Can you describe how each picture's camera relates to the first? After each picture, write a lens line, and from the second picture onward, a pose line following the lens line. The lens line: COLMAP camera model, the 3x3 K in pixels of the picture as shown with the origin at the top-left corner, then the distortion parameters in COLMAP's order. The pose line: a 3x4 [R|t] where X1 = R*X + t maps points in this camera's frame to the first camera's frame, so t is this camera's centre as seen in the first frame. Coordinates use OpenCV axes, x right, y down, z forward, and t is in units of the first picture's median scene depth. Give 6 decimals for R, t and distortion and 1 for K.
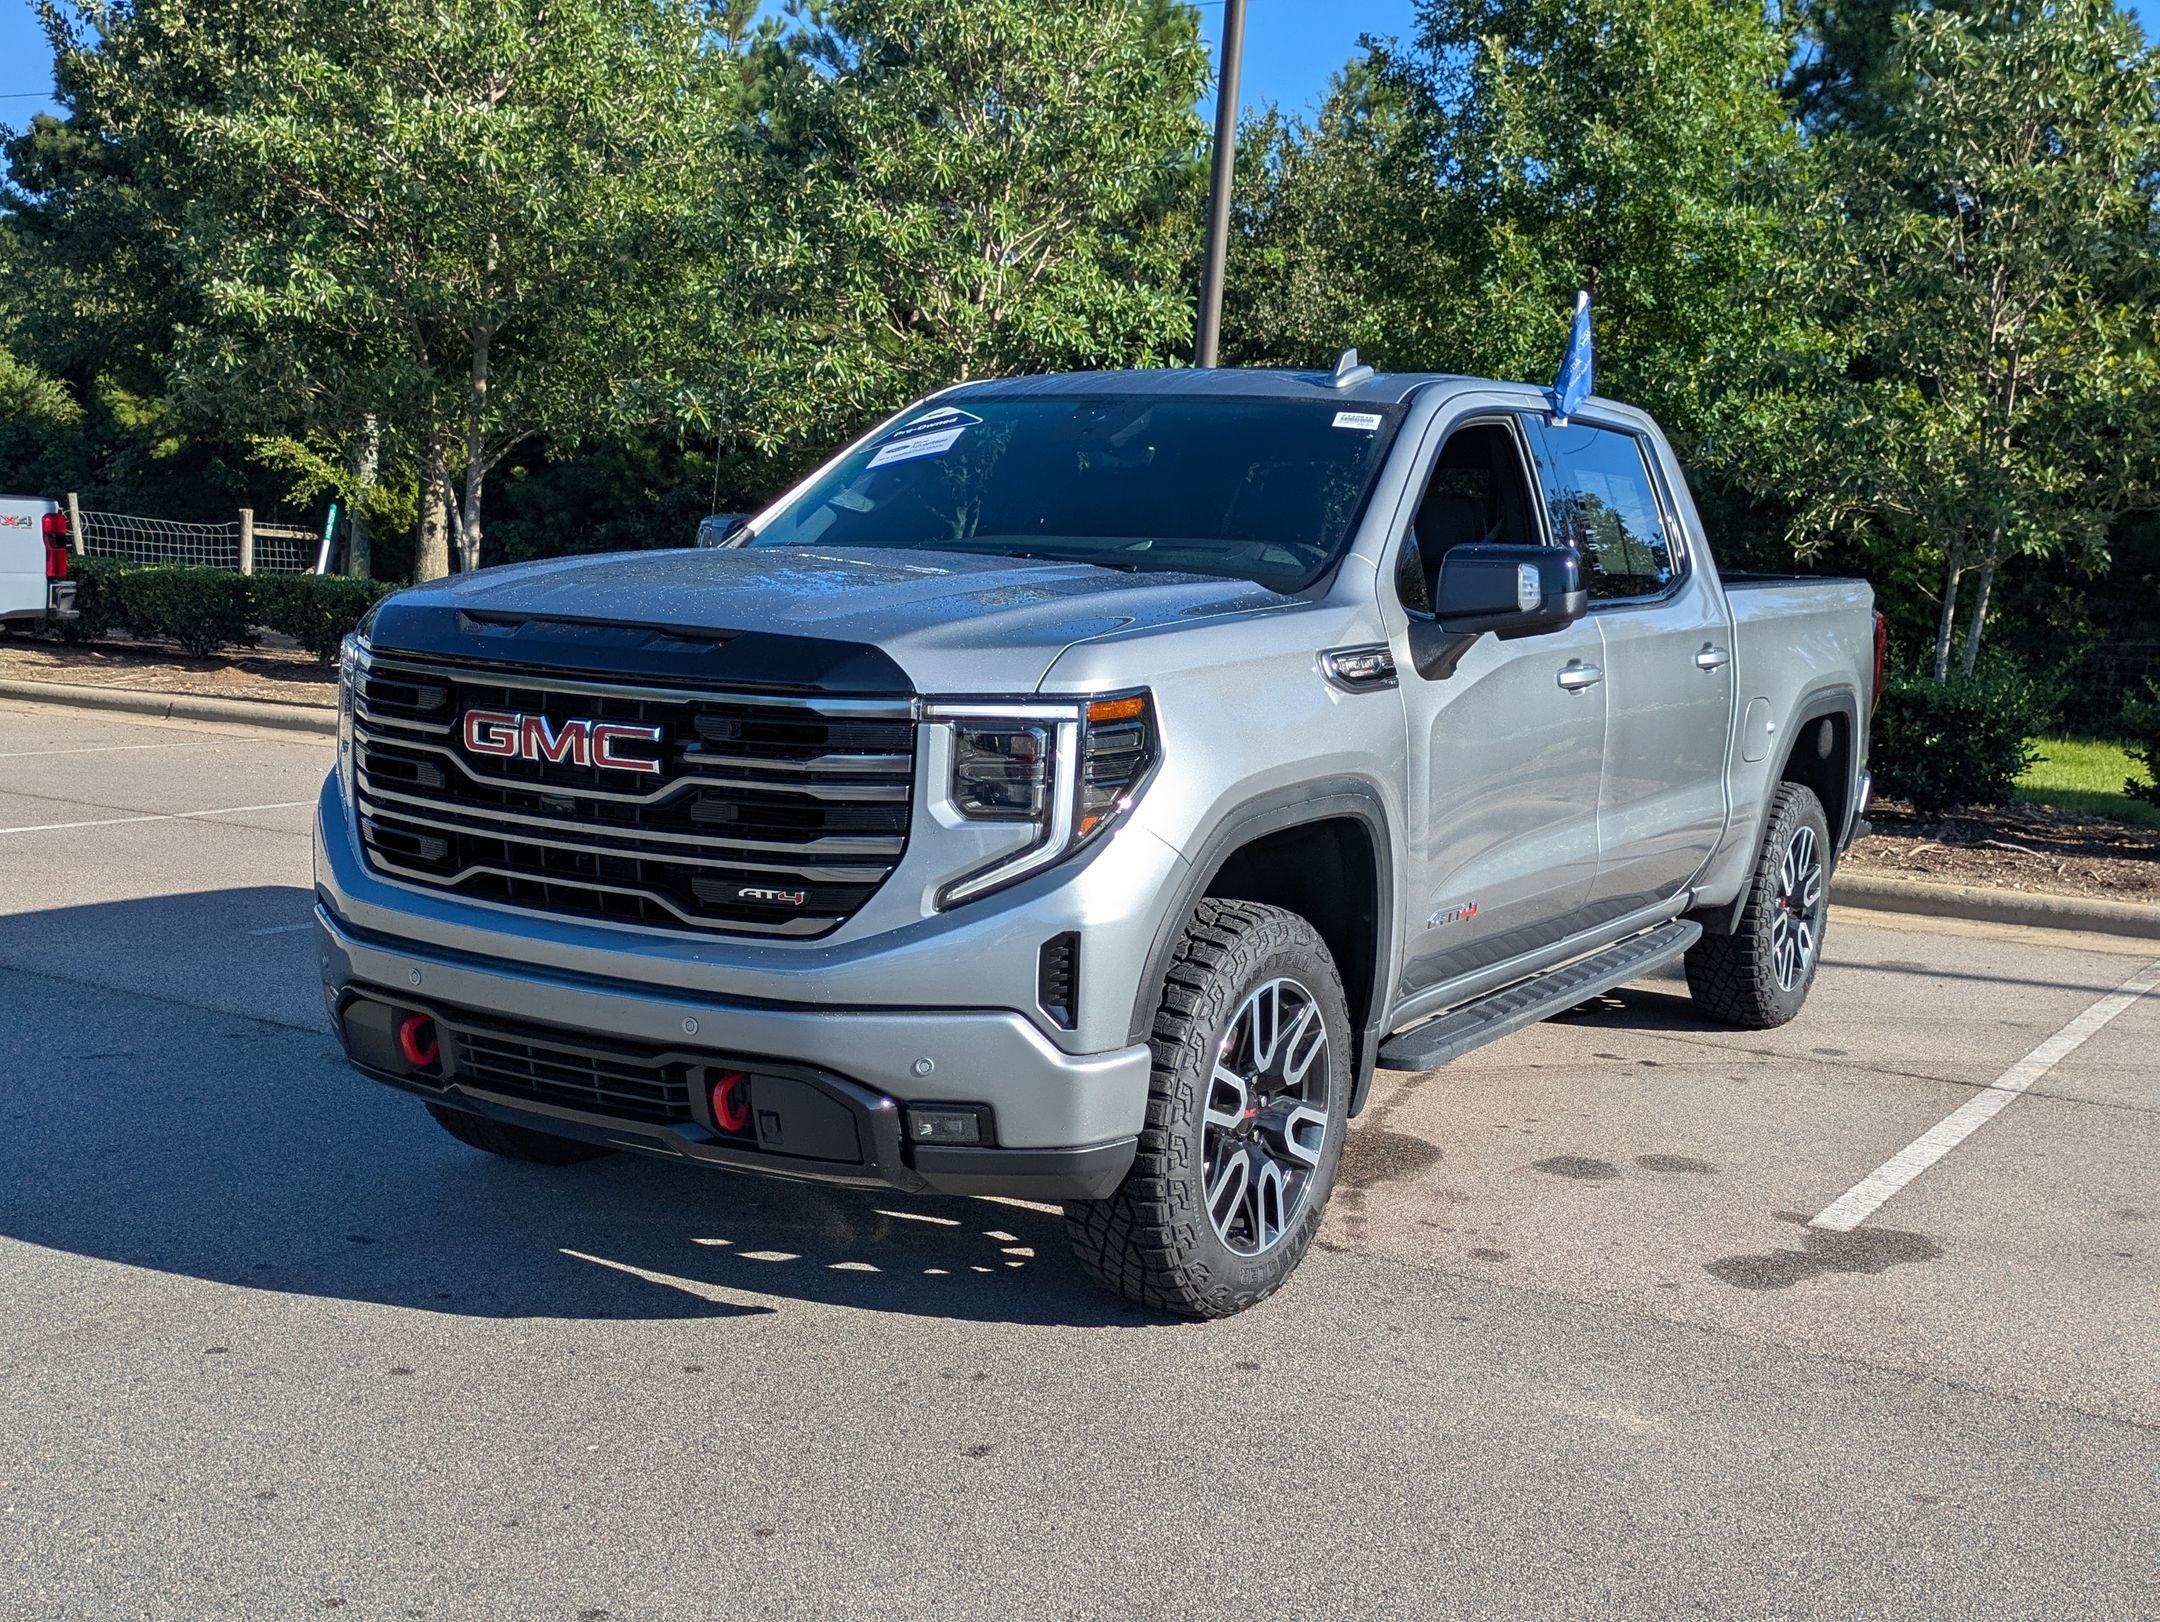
lens RADIAL K [[2421.5, 0, 1099.6], [0, 2421.5, 823.5], [0, 0, 1]] dist [0.049178, 0.000000]
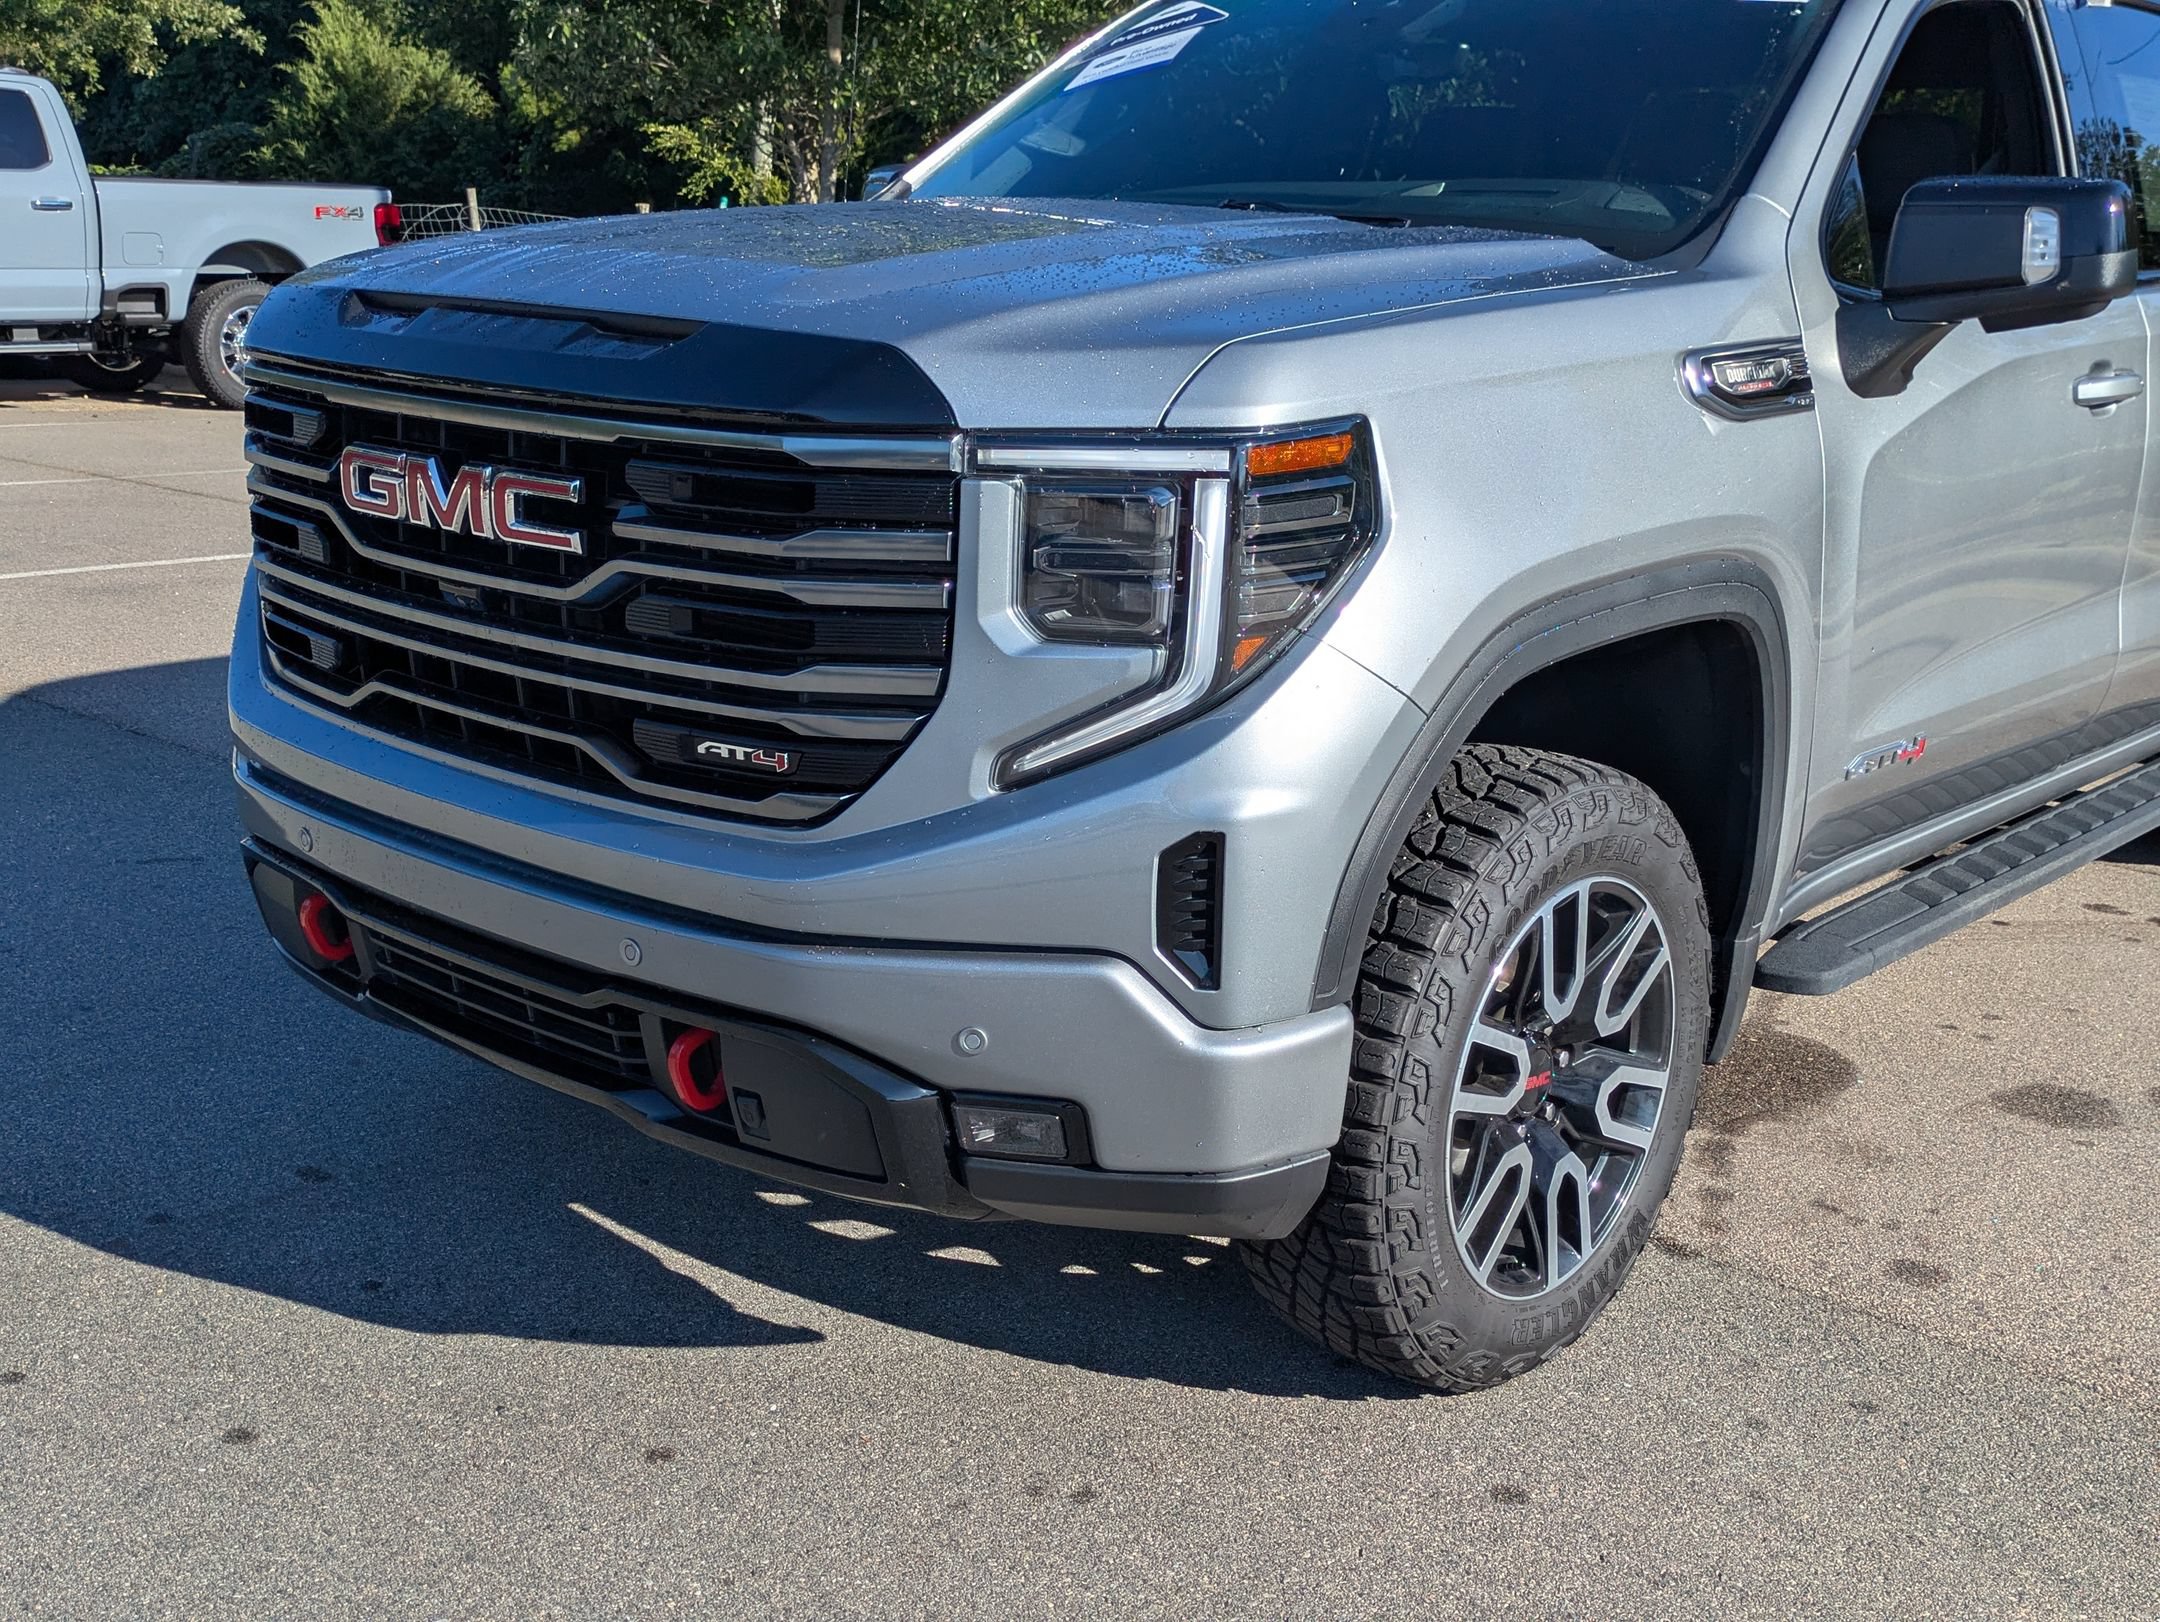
lens RADIAL K [[2421.5, 0, 1134.2], [0, 2421.5, 840.3], [0, 0, 1]] dist [0.049178, 0.000000]
pose [[0.986534, 0.030416, -0.160704, 0.058401], [-0.009632, 0.991656, 0.128553, -0.026746], [0.163273, -0.125274, 0.978595, 0.362505]]
